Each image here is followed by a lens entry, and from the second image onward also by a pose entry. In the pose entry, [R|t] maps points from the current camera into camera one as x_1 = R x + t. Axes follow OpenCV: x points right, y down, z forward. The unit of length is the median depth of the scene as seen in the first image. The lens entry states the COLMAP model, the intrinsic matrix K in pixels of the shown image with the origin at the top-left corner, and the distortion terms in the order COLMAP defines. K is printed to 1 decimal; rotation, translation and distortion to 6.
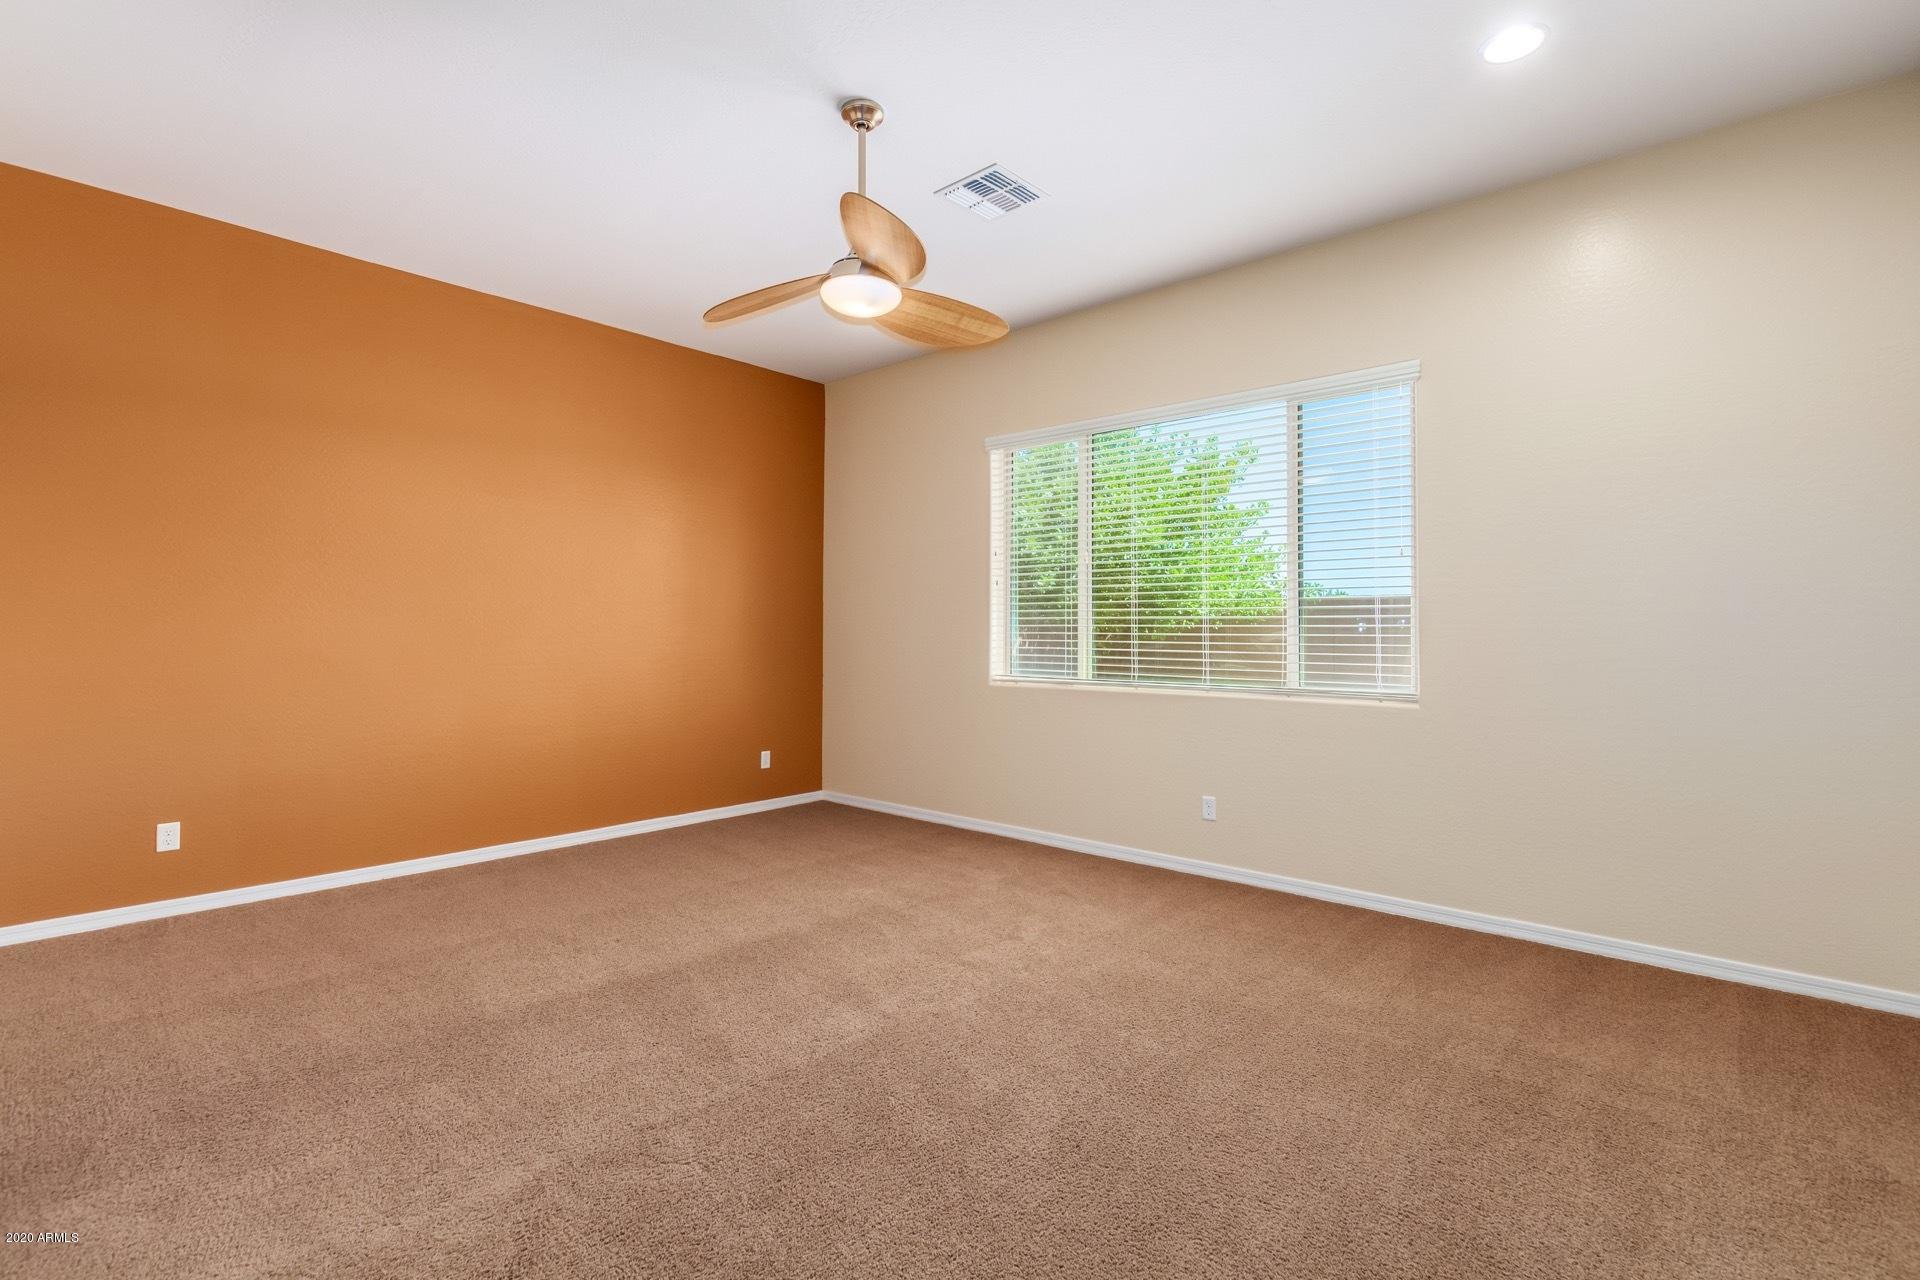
lens RADIAL K [[886.3, 0, 959.7], [0, 886.3, 621.2], [0, 0, 1]] dist [0.005237, 0.000140]
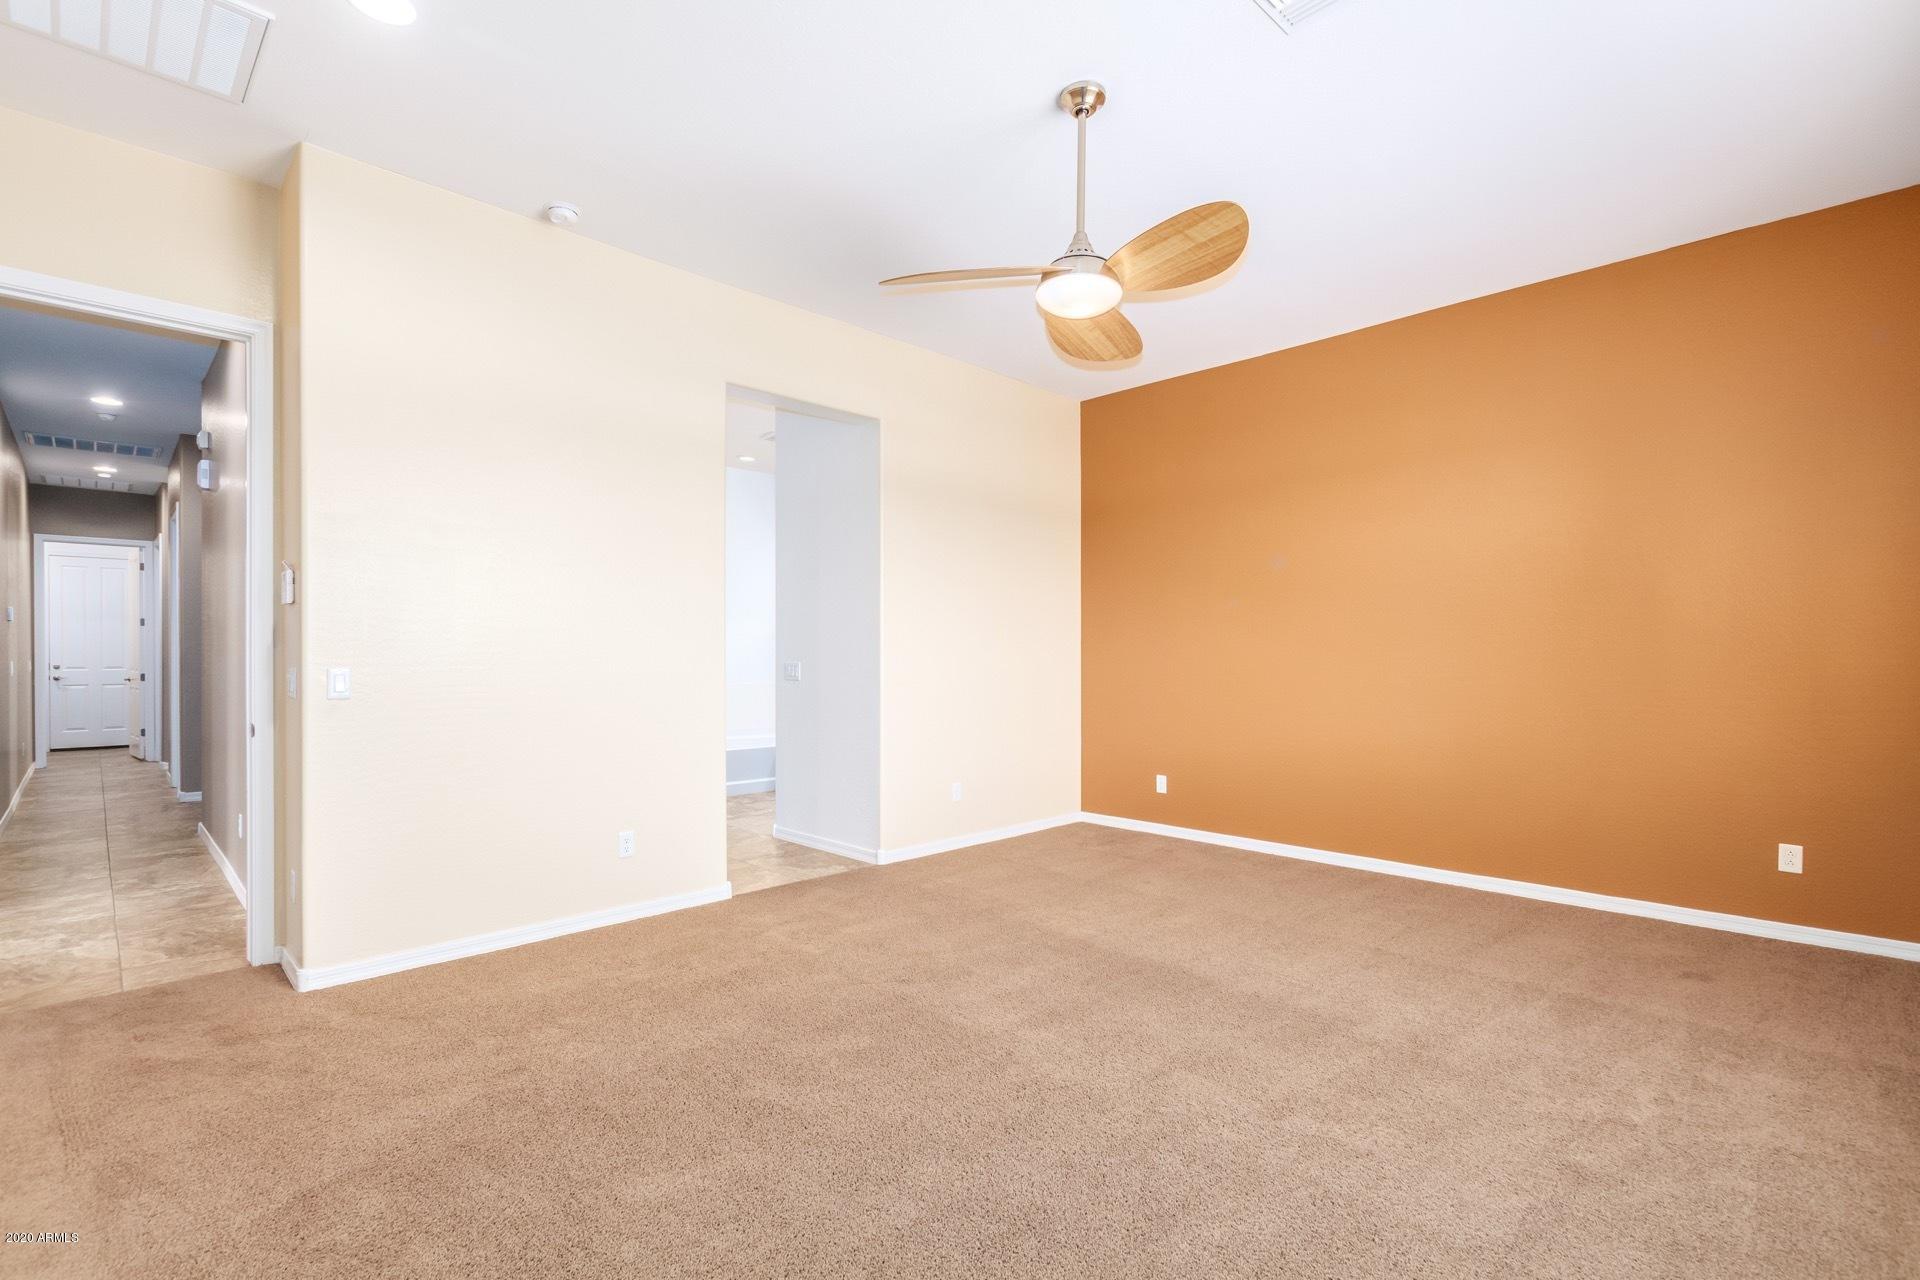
lens RADIAL K [[872.8, 0, 968.4], [0, 872.8, 640.7], [0, 0, 1]] dist [0.000916, -0.000495]
pose [[-0.055818, -0.015814, -0.998316, 0.694190], [0.016562, 0.999722, -0.016762, 0.007578], [0.998304, -0.017470, -0.055541, 0.759437]]
